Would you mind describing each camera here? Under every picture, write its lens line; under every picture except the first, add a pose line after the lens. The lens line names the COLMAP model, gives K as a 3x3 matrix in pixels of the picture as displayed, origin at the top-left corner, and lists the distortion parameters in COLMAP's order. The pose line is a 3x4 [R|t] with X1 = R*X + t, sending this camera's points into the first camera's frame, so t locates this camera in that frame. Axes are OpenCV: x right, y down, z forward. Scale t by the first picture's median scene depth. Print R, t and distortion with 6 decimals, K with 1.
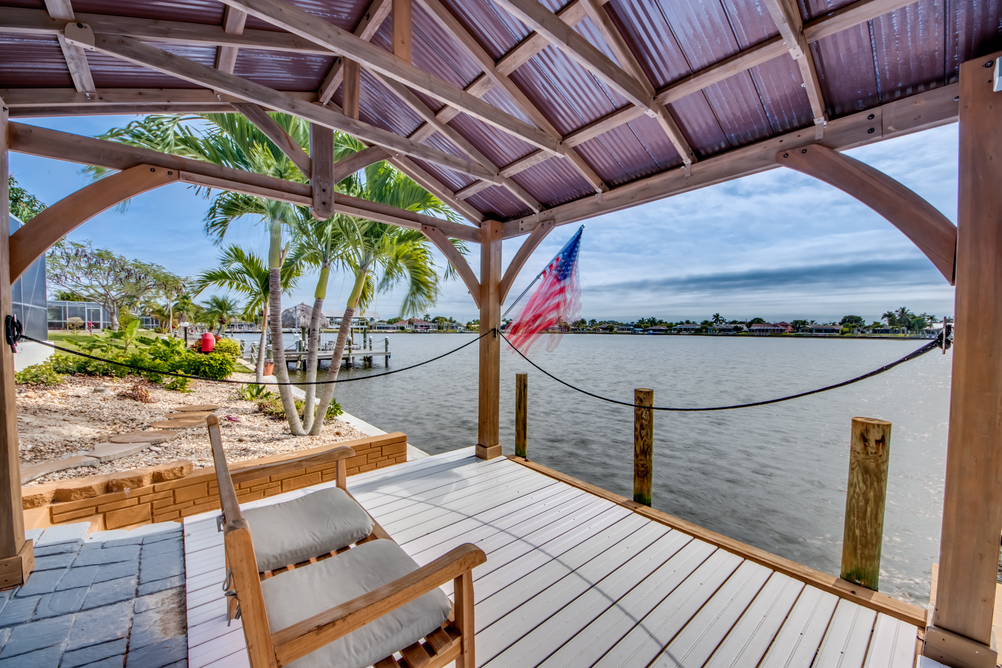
lens RADIAL K [[372.6, 0, 501.1], [0, 372.6, 351.8], [0, 0, 1]] dist [-0.001489, -0.000222]
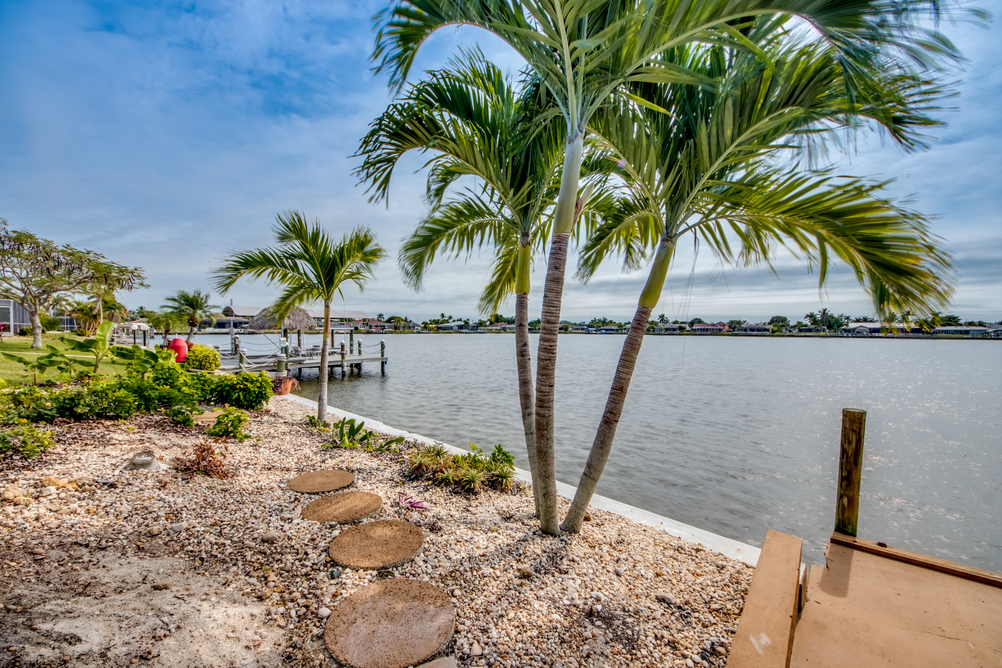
lens RADIAL K [[374.8, 0, 499.0], [0, 374.8, 338.4], [0, 0, 1]] dist [-0.001231, -0.000438]
pose [[0.992864, -0.005183, 0.119140, -0.416723], [0.009393, 0.999350, -0.034801, -0.031427], [-0.118882, 0.035672, 0.992267, 0.266906]]
